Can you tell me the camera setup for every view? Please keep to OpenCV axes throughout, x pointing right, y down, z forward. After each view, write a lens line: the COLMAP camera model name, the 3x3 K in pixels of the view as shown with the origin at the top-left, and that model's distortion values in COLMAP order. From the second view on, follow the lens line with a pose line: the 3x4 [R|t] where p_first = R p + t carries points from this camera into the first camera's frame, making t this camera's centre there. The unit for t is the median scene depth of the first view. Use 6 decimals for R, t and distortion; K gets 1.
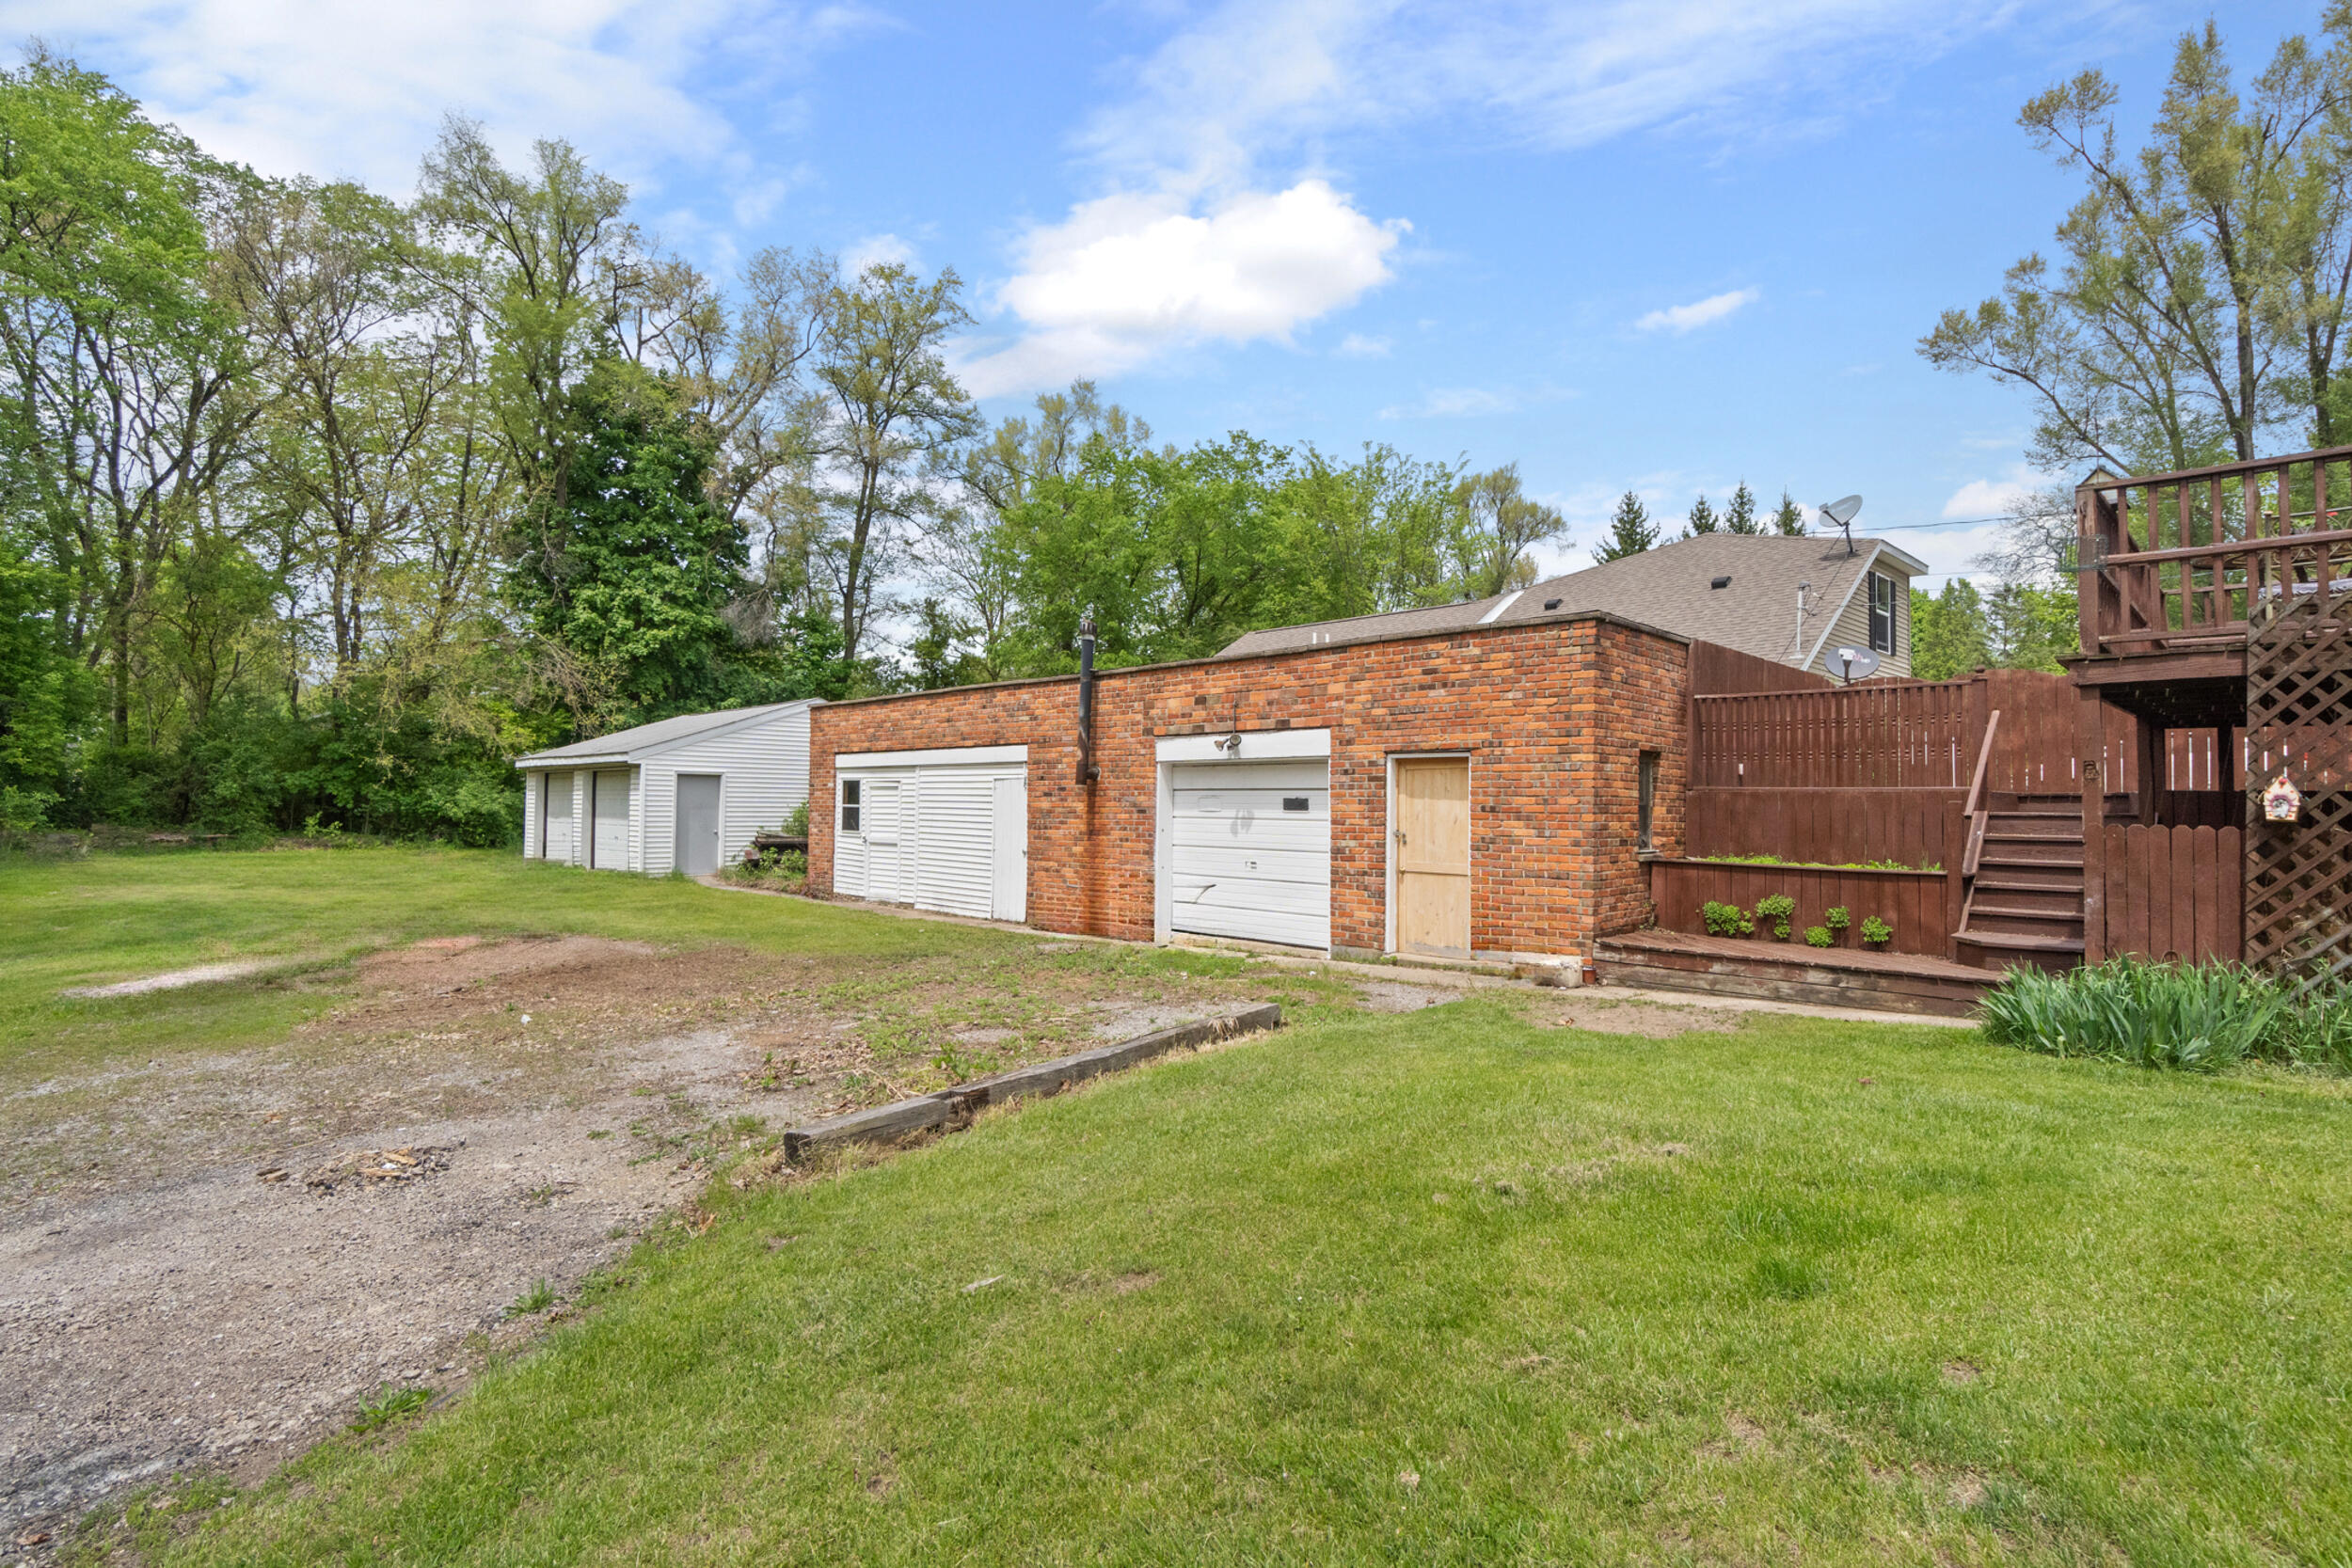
lens RADIAL K [[1126.6, 0, 1178.0], [0, 1126.6, 783.9], [0, 0, 1]] dist [-0.002034, 0.001586]
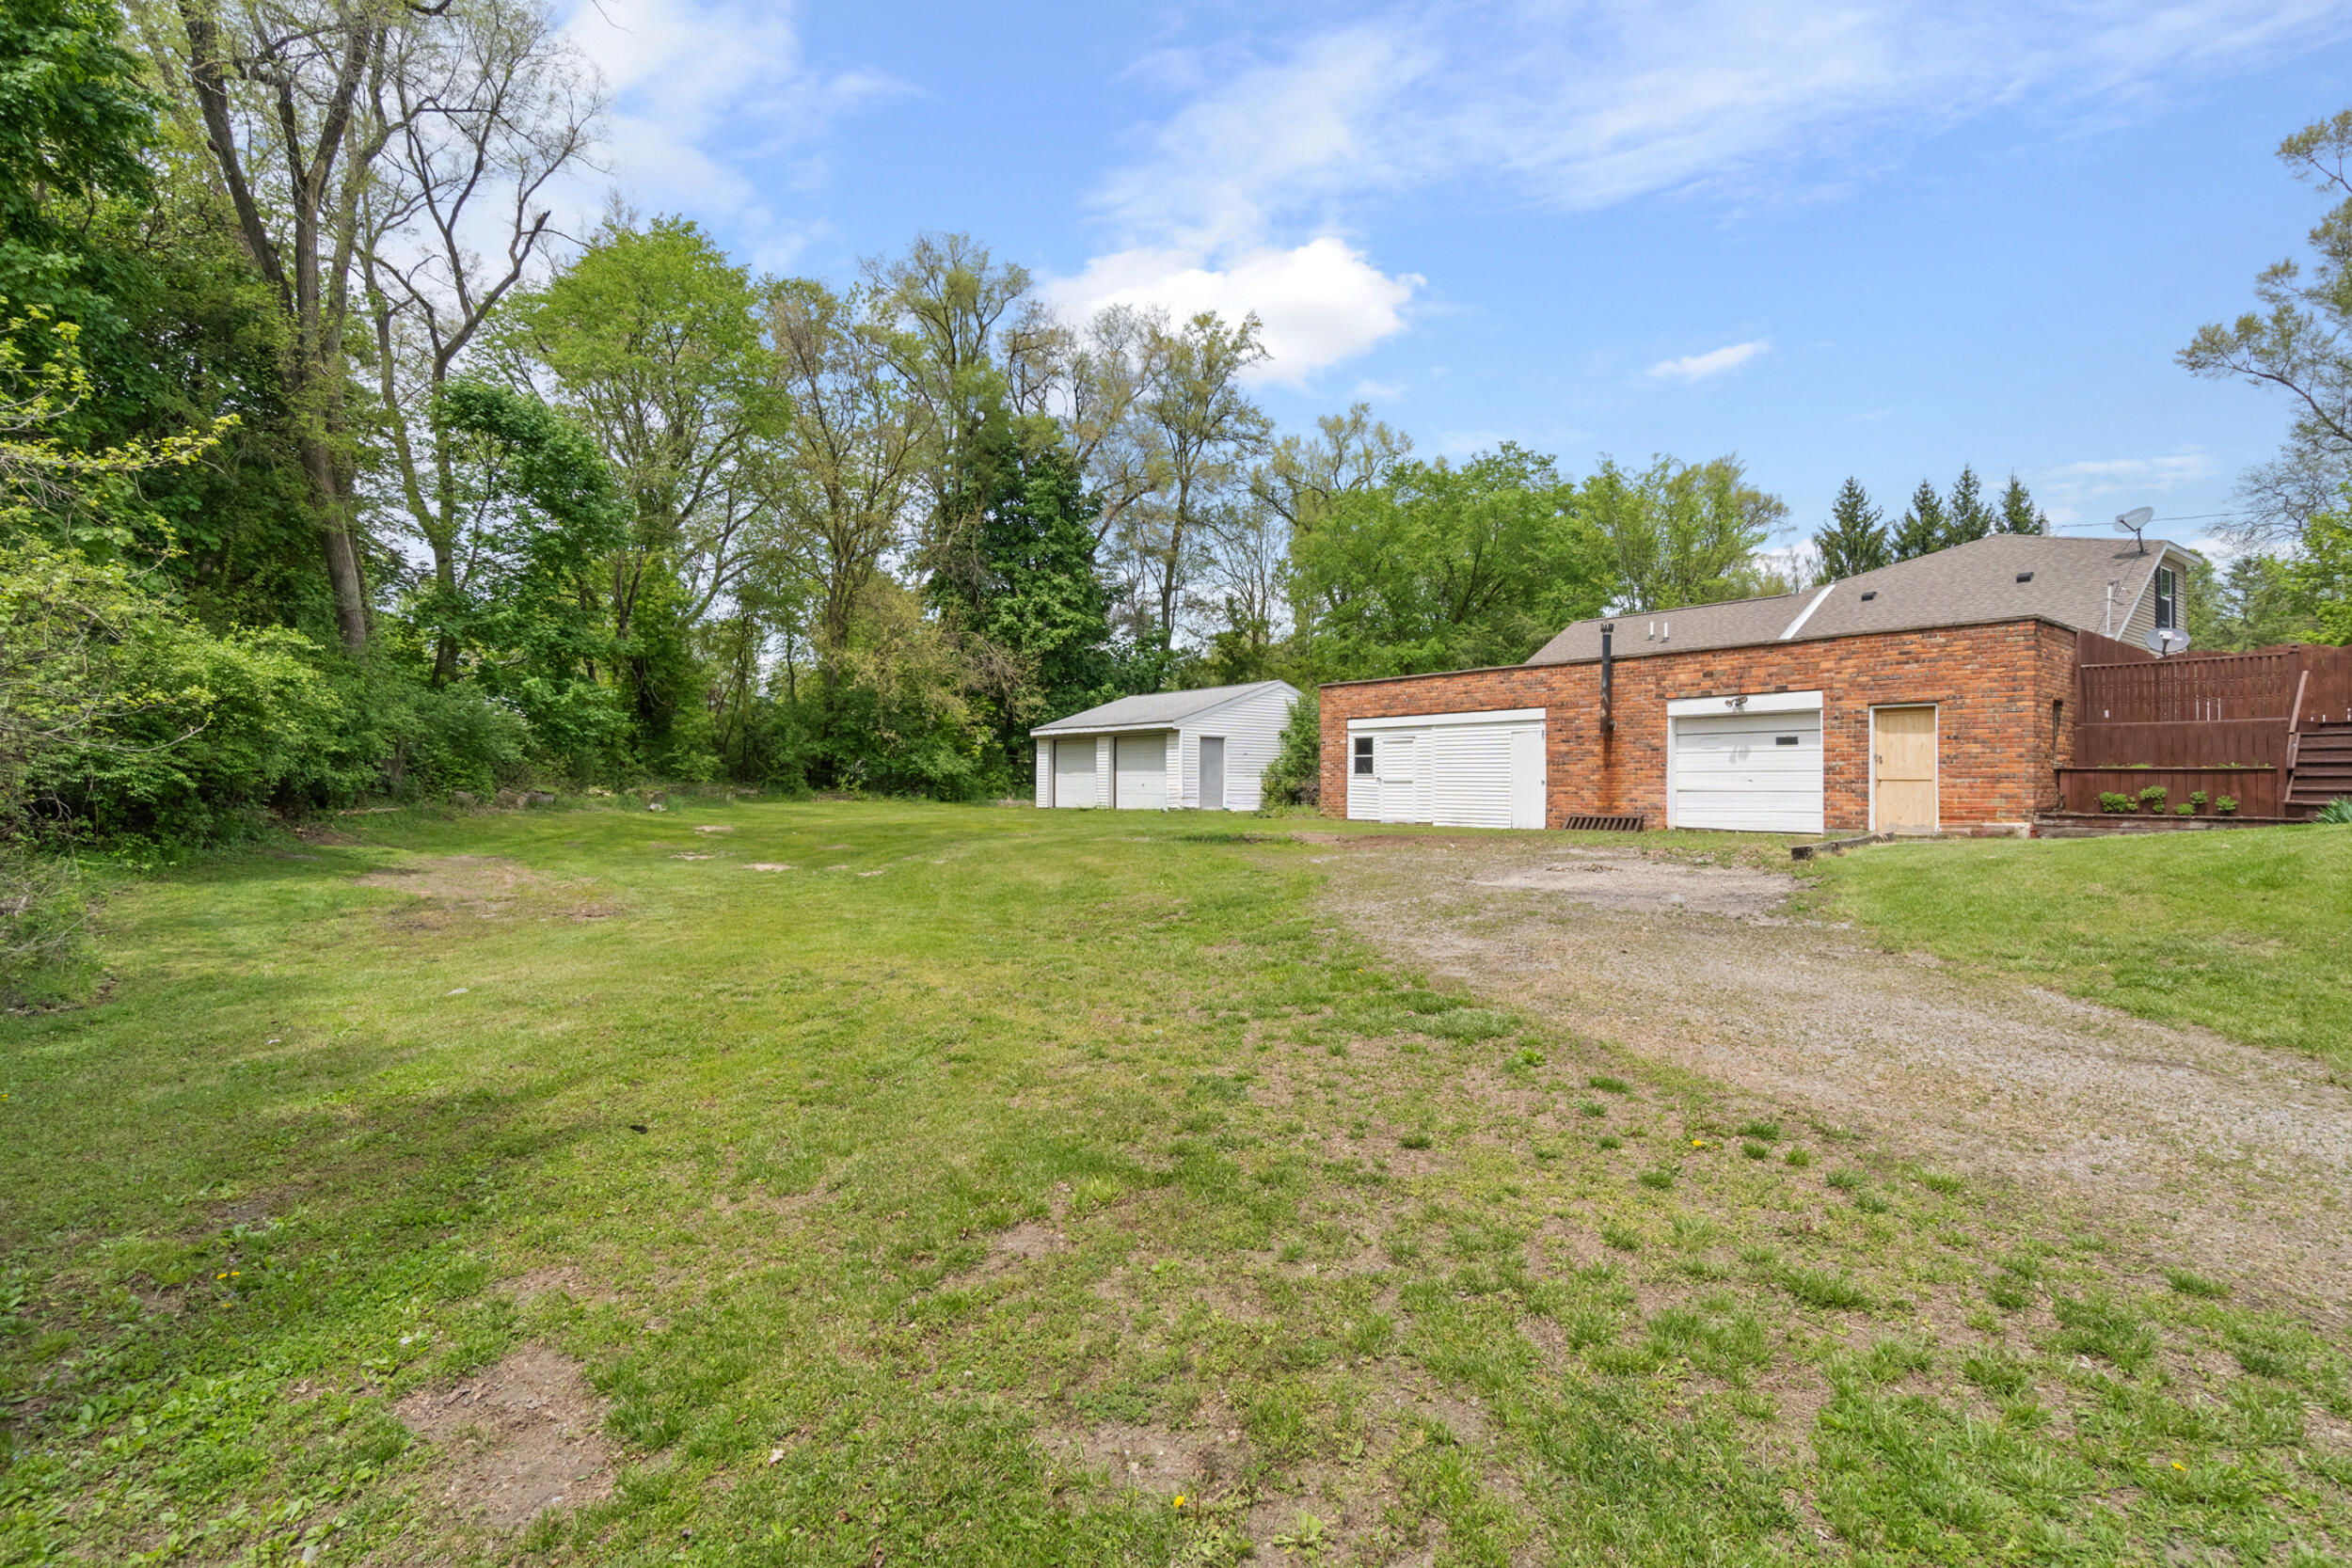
lens RADIAL K [[1126.6, 0, 1173.0], [0, 1126.6, 780.7], [0, 0, 1]] dist [-0.002034, 0.001586]
pose [[0.993368, -0.004731, -0.114881, -0.257826], [0.005974, 0.999927, 0.010473, 0.024034], [0.114823, -0.011090, 0.993324, -0.292160]]
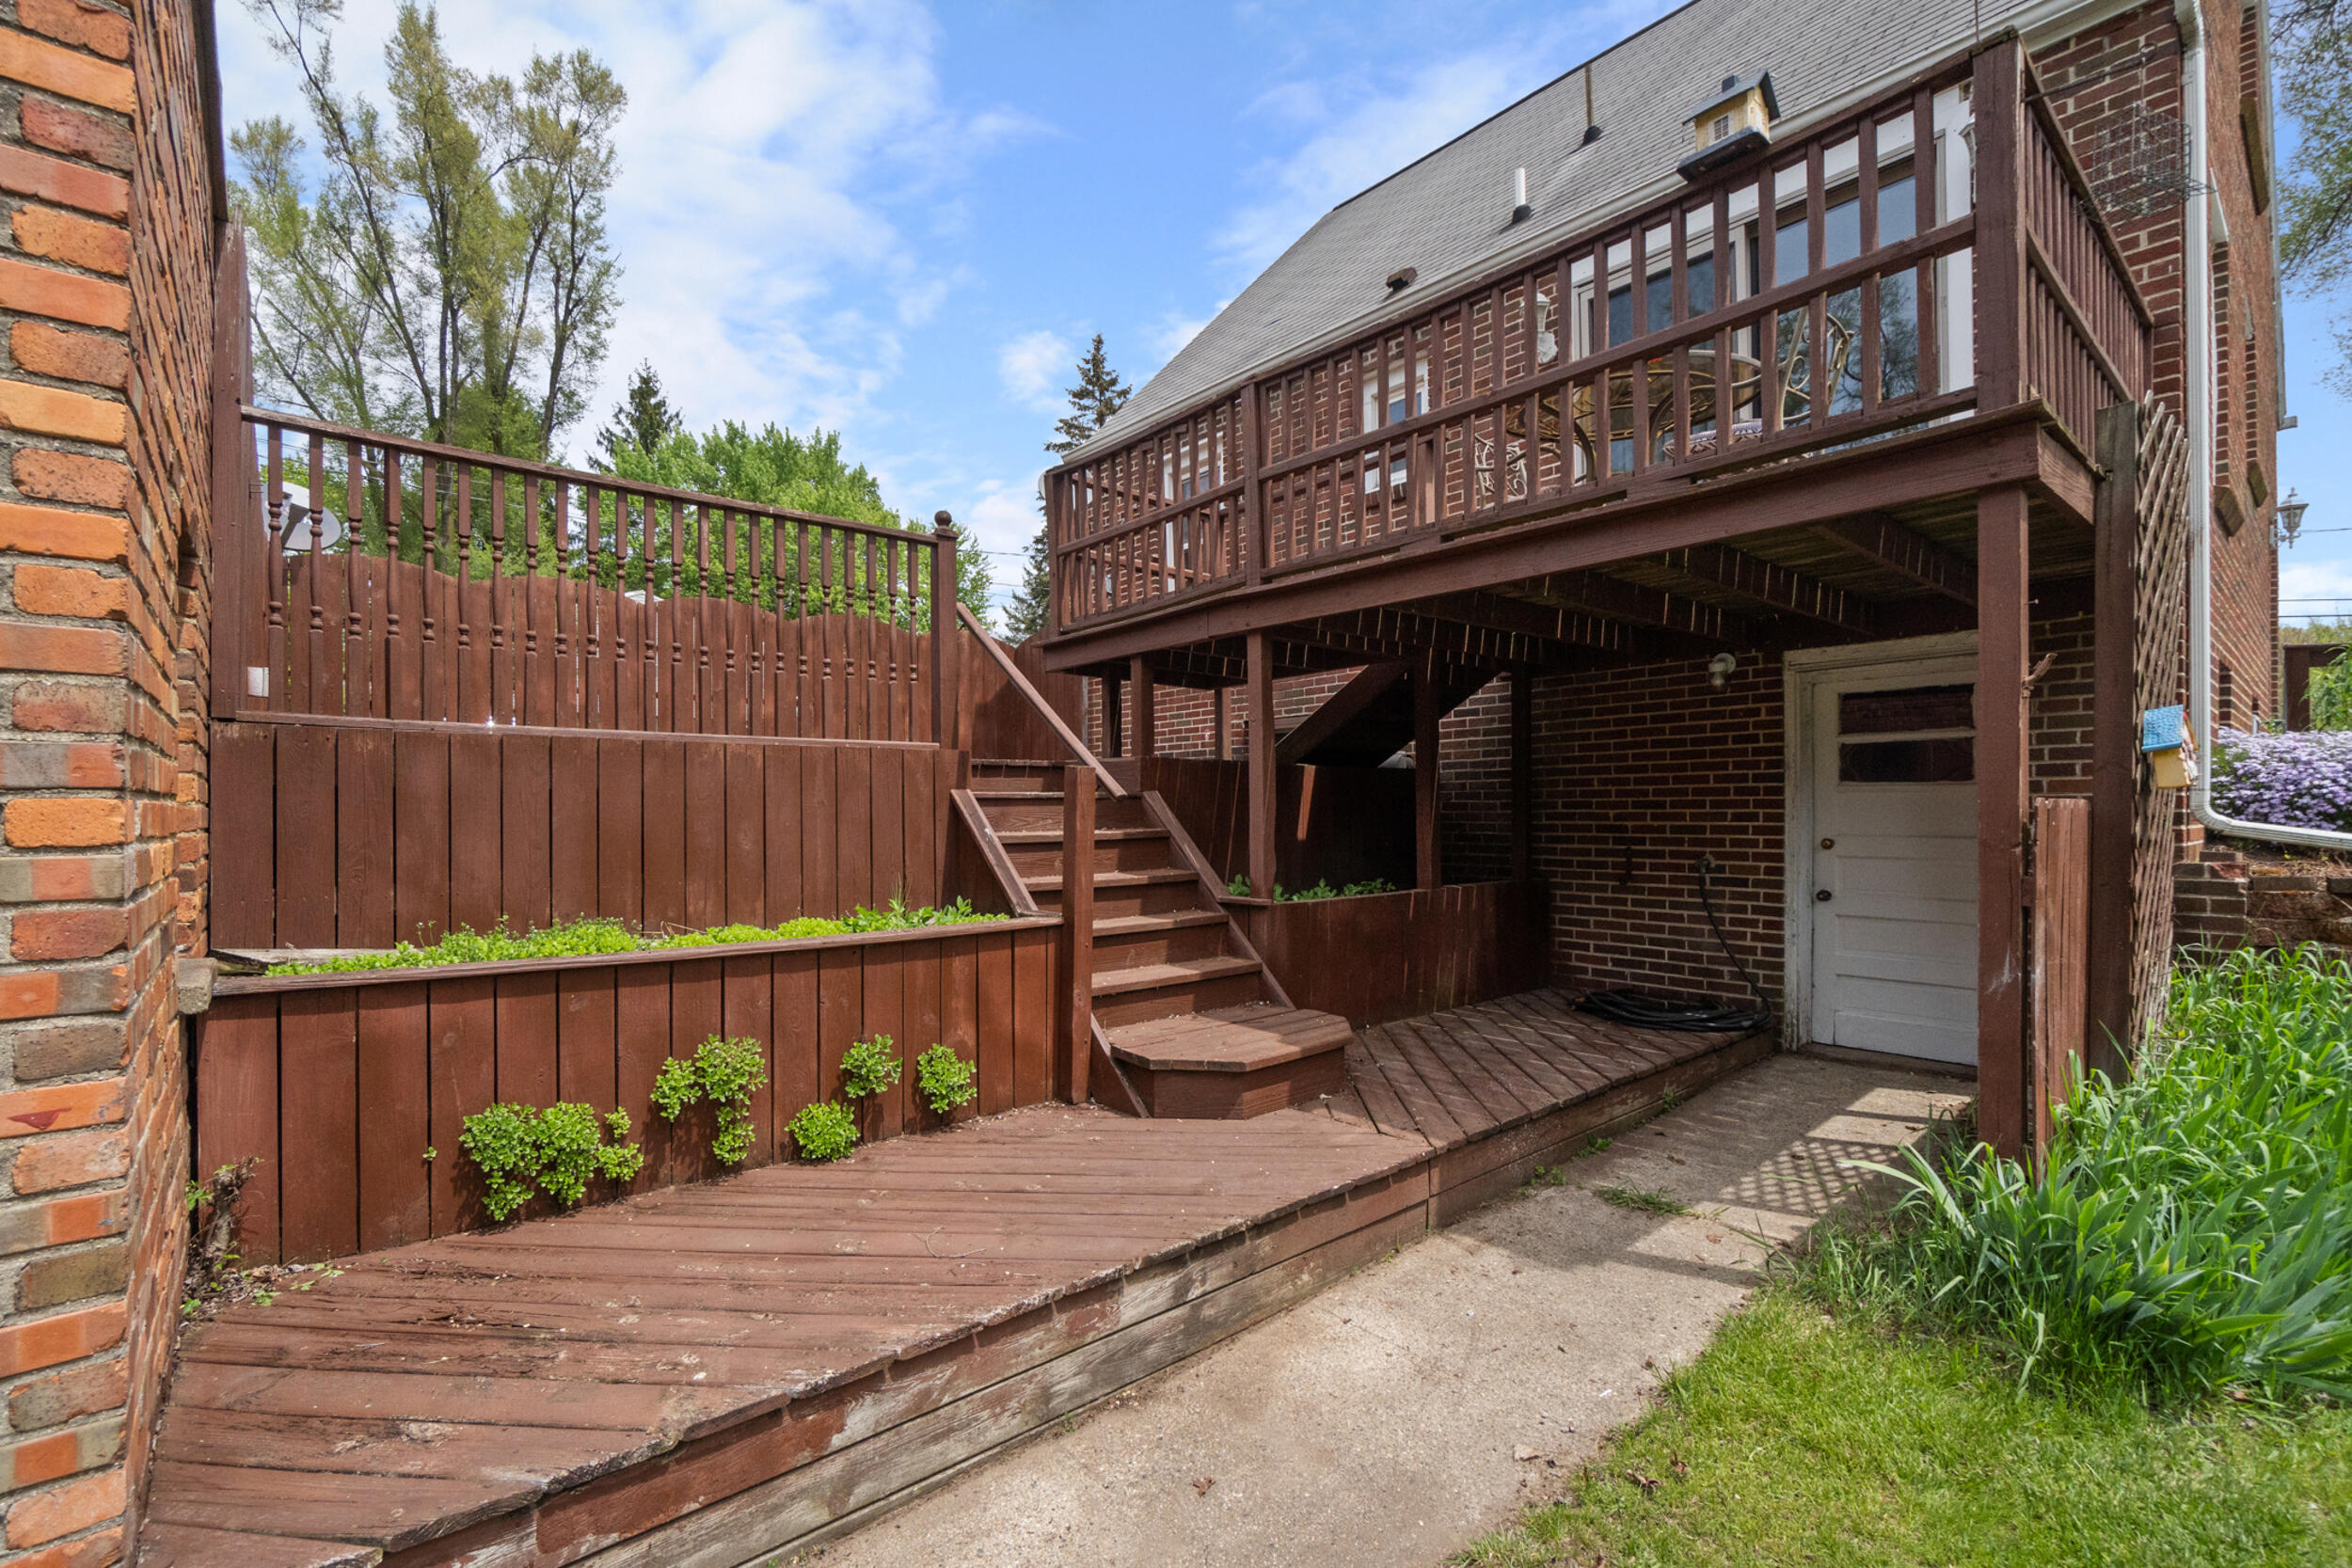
lens RADIAL K [[1008.4, 0, 1126.7], [0, 1008.4, 826.7], [0, 0, 1]] dist [-0.005282, 0.001077]
pose [[0.103110, -0.029648, 0.994228, 0.091972], [-0.010057, 0.999474, 0.030847, 0.009230], [-0.994619, -0.013180, 0.102758, 0.312787]]
